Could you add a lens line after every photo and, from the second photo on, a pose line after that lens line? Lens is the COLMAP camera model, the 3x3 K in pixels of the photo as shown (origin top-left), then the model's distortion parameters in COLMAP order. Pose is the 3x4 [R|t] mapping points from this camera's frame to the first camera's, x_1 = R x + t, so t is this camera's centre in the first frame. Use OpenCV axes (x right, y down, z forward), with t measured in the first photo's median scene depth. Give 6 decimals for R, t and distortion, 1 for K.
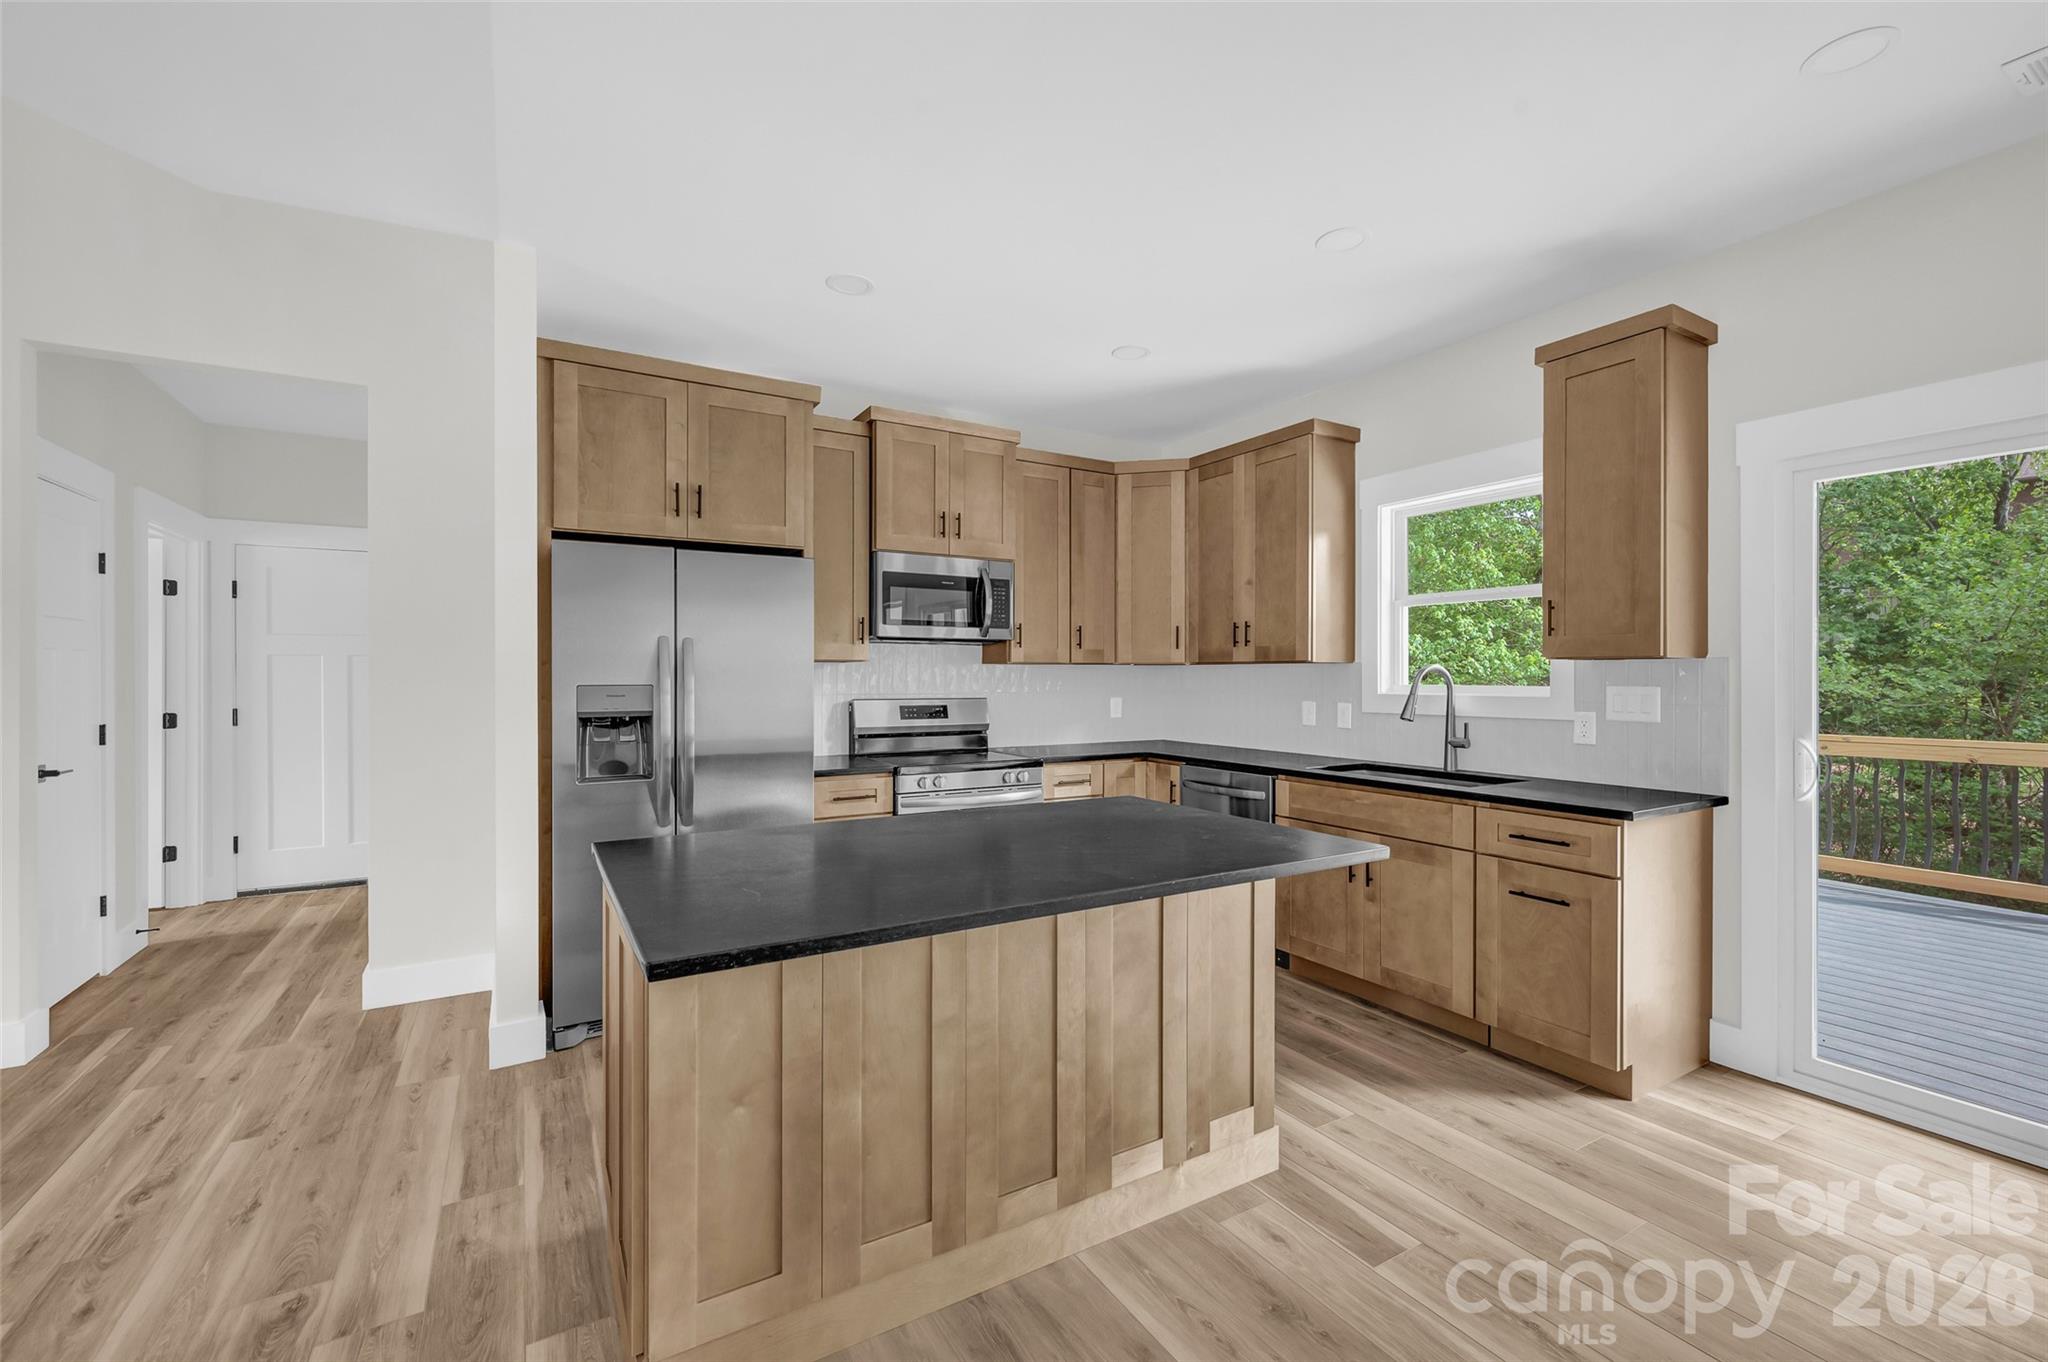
lens RADIAL K [[849.9, 0, 1024.0], [0, 849.9, 681.0], [0, 0, 1]] dist [-0.000058, -0.000264]
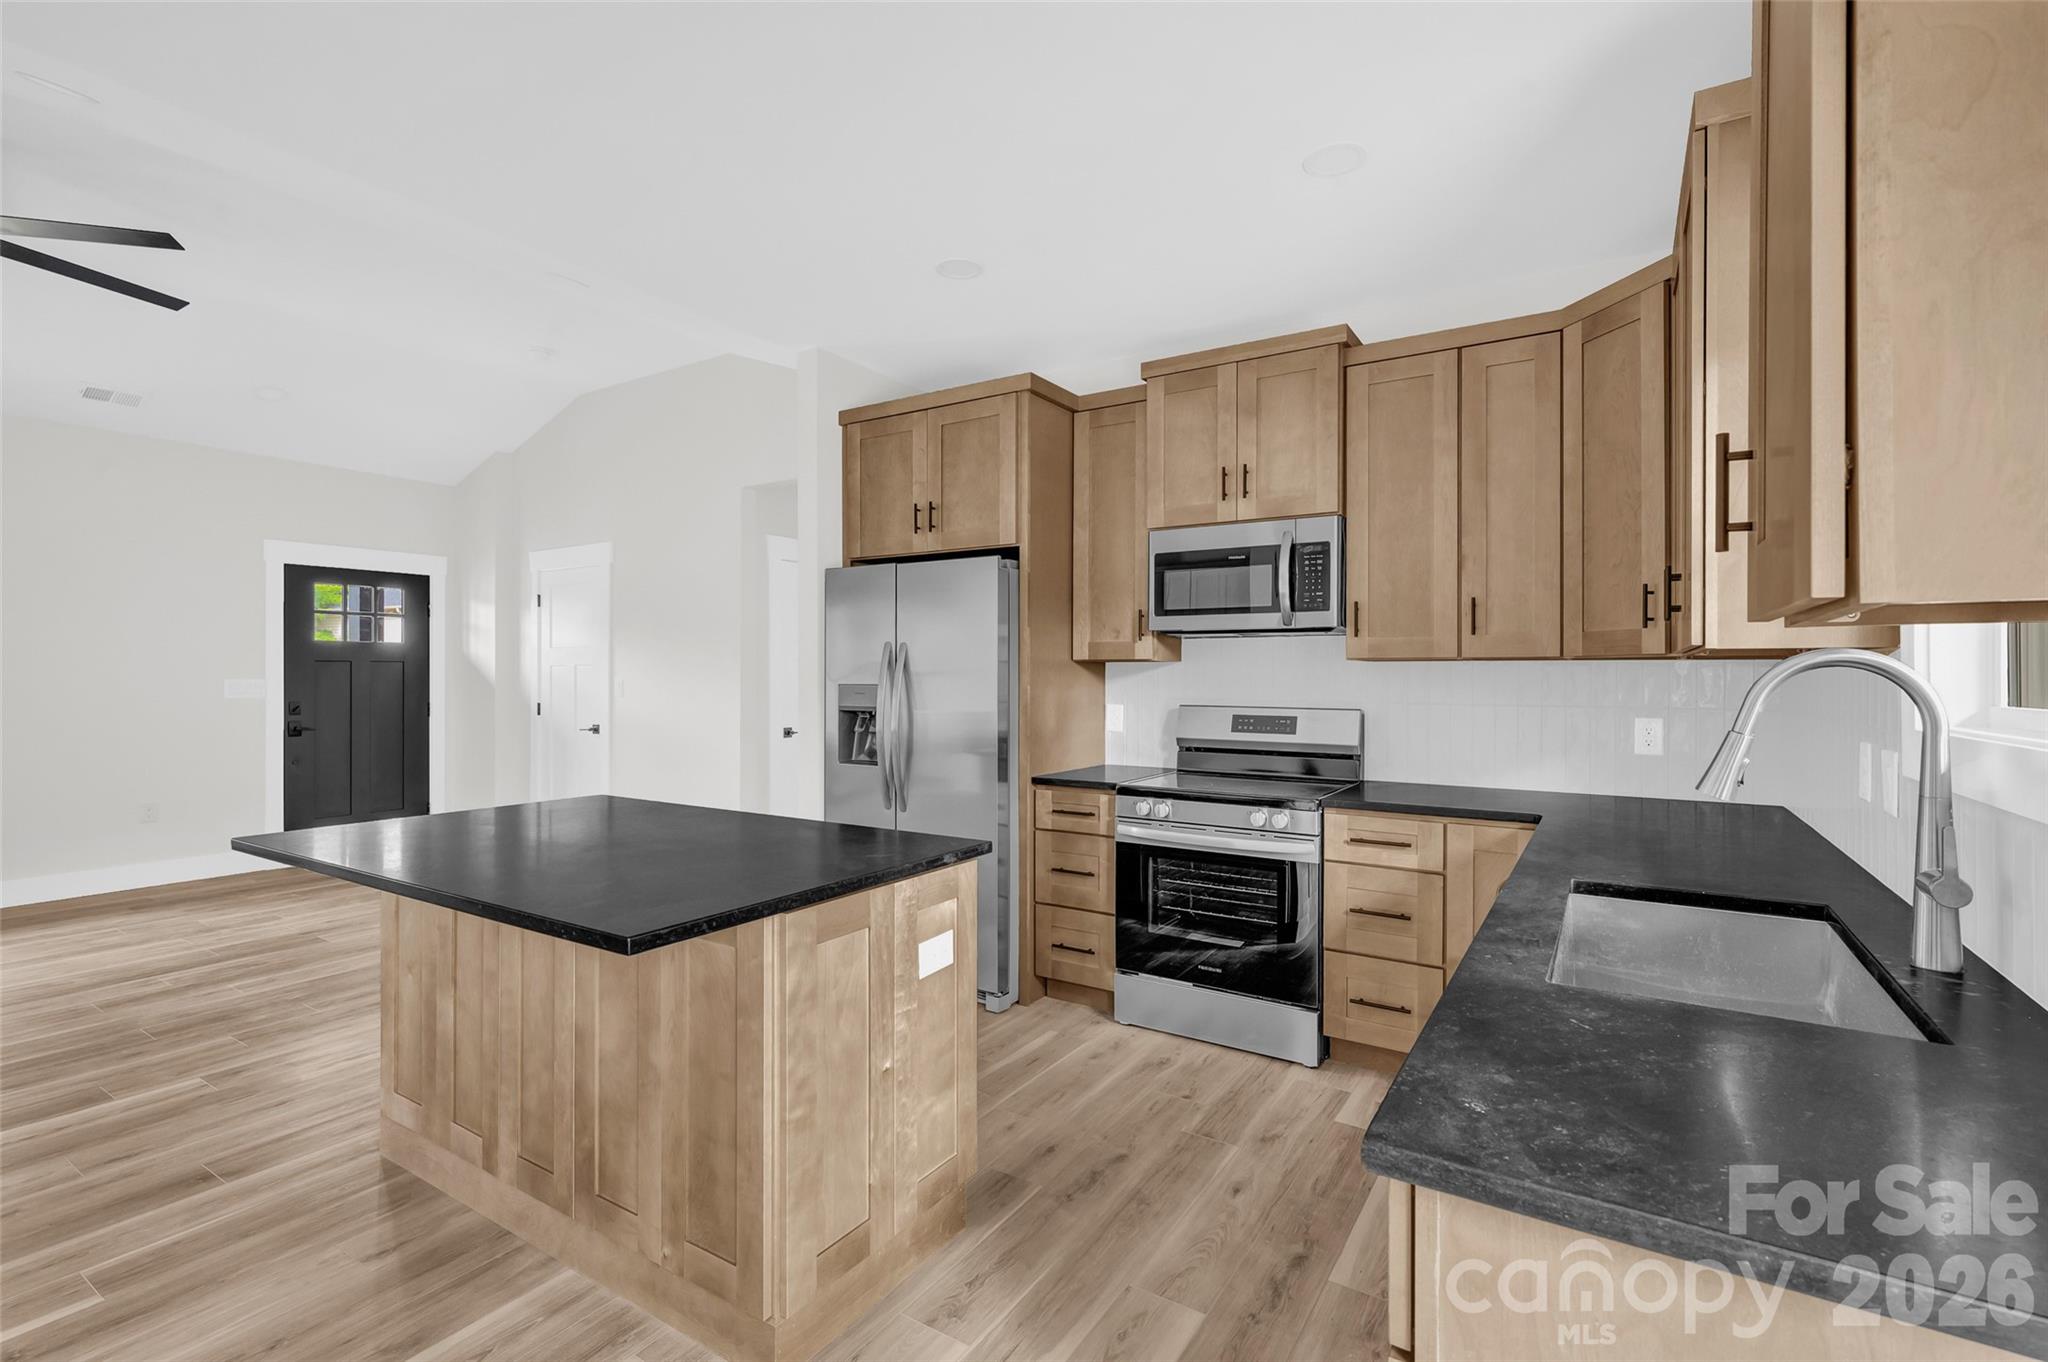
lens RADIAL K [[928.0, 0, 1033.4], [0, 928.0, 674.7], [0, 0, 1]] dist [-0.001934, 0.000142]
pose [[0.455962, 0.000551, -0.889999, 0.725910], [-0.007807, 0.999964, -0.003380, -0.005708], [0.889965, 0.008489, 0.455950, 0.569996]]
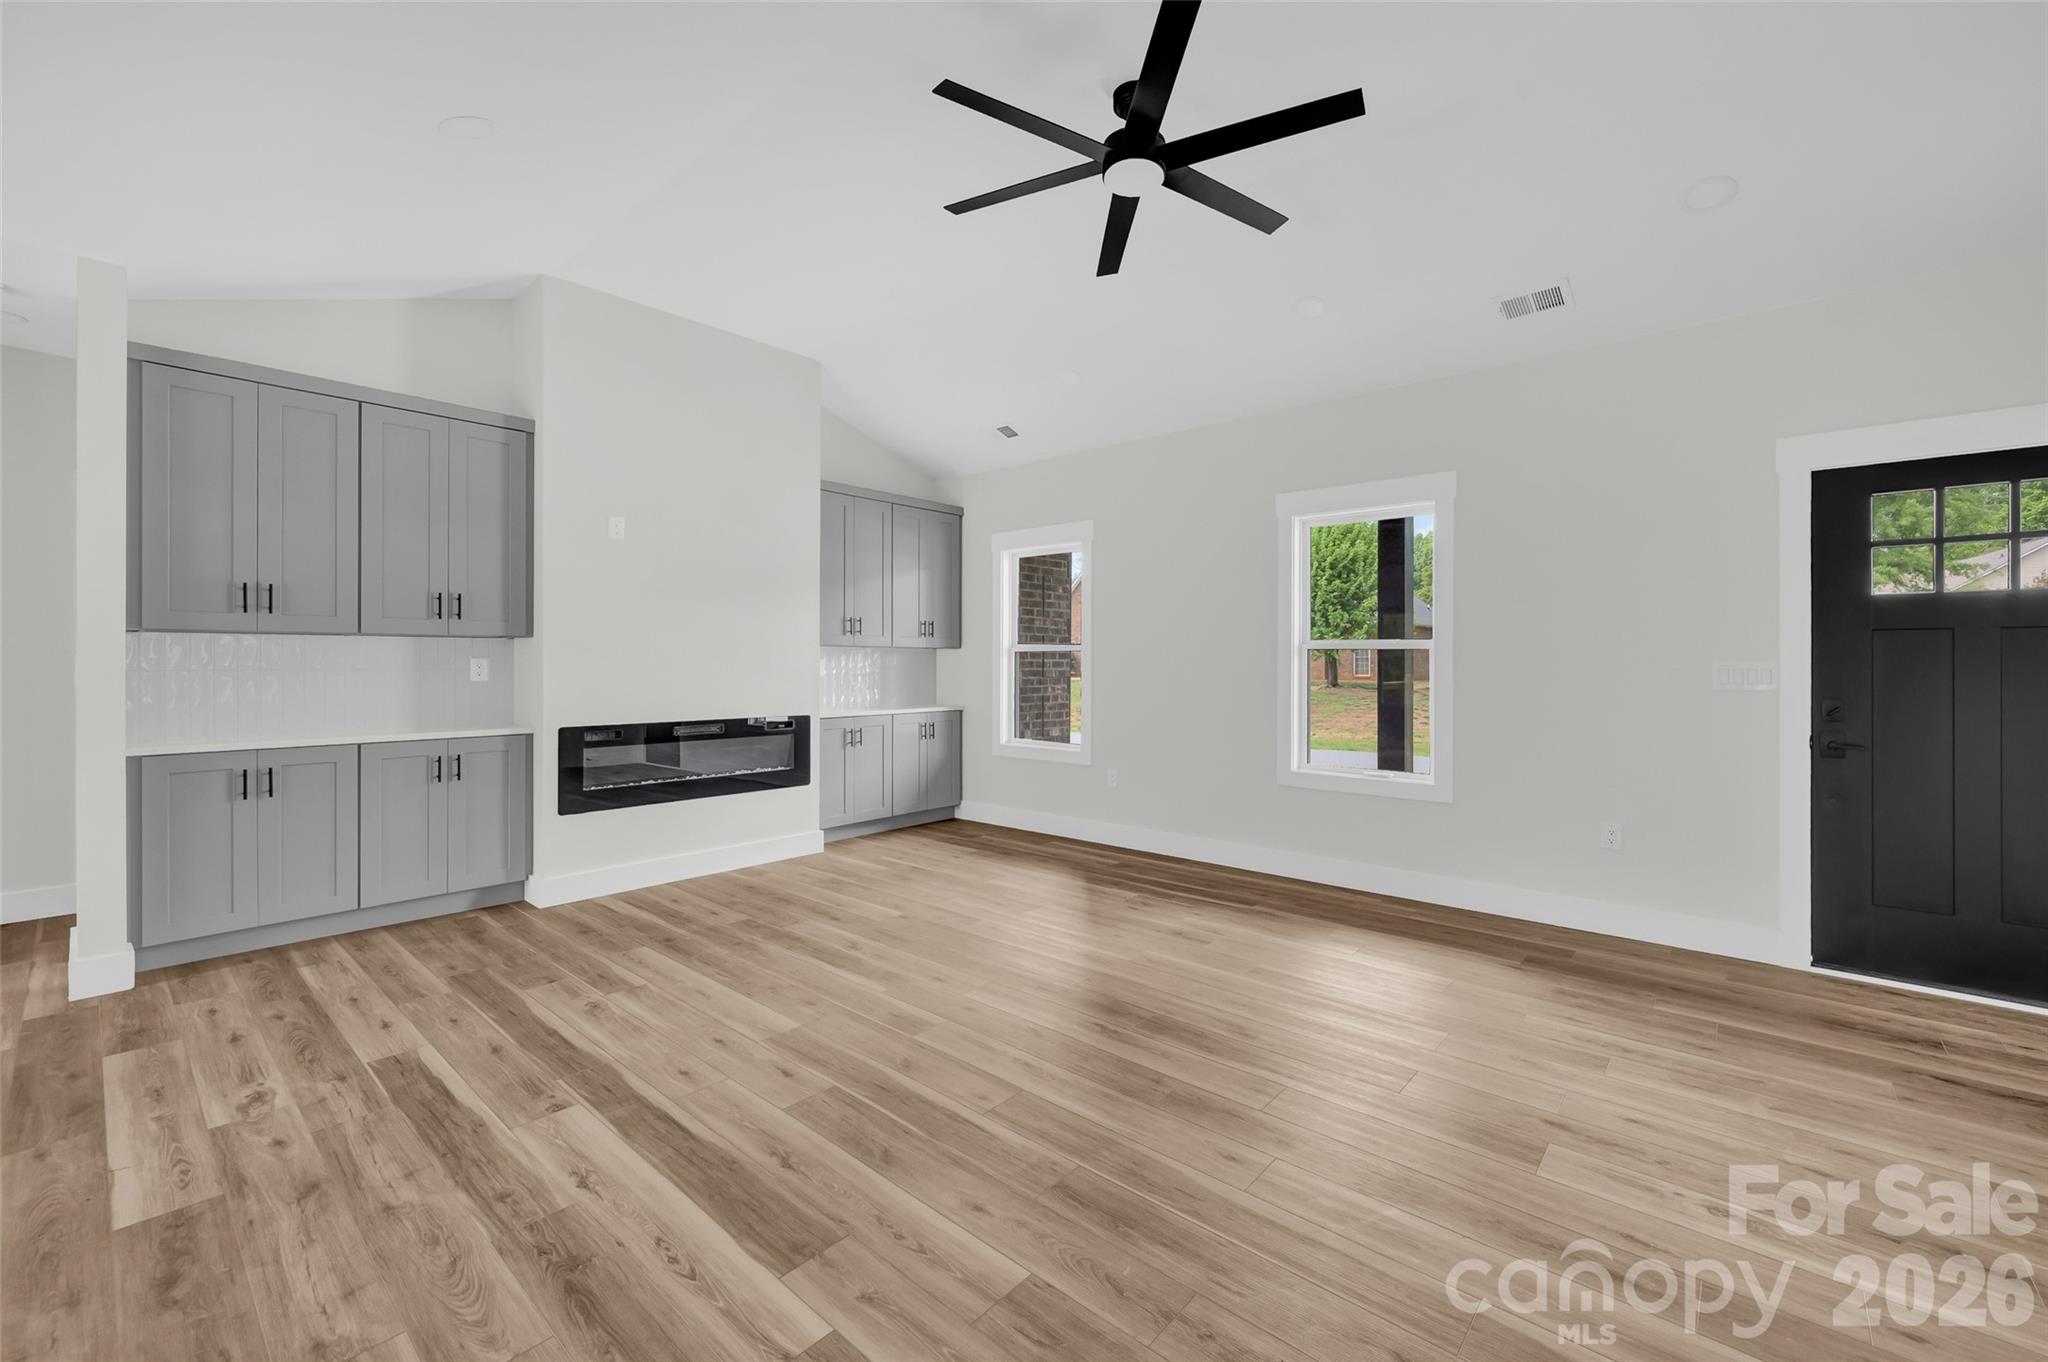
lens RADIAL K [[831.0, 0, 1038.9], [0, 831.0, 661.8], [0, 0, 1]] dist [0.001147, 0.000166]
pose [[-0.948667, -0.003618, -0.316255, -0.416459], [-0.005987, 0.999961, 0.006520, 0.006941], [0.316219, 0.008078, -0.948652, 0.739932]]
